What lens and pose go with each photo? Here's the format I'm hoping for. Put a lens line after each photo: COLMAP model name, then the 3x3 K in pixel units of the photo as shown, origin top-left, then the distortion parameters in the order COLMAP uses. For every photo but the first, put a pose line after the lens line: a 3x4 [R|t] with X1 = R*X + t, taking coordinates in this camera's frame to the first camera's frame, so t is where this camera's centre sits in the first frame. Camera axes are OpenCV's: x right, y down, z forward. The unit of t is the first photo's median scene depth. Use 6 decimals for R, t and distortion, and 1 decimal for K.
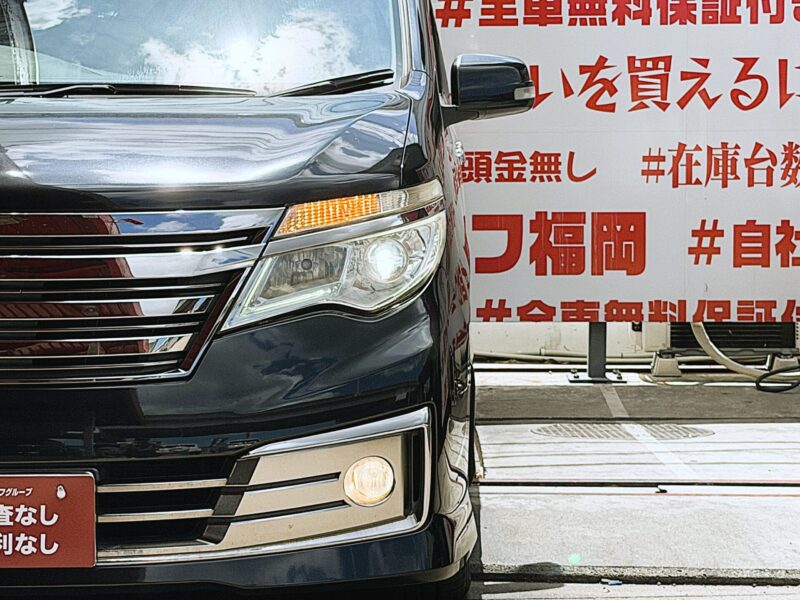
lens RADIAL K [[1926.5, 0, 400.0], [0, 1926.5, 300.0], [0, 0, 1]] dist [0.106597, 0.420514]
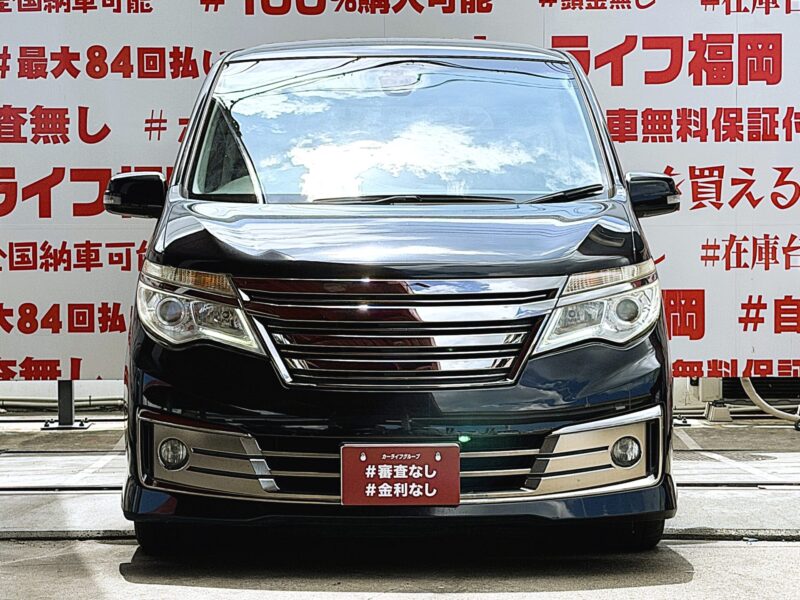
lens RADIAL K [[1926.5, 0, 400.0], [0, 1926.5, 300.0], [0, 0, 1]] dist [0.106597, 0.420514]
pose [[0.999426, -0.002384, 0.033791, -0.113844], [0.004000, 0.998847, -0.047834, 0.020738], [-0.033638, 0.047942, 0.998284, -0.249401]]
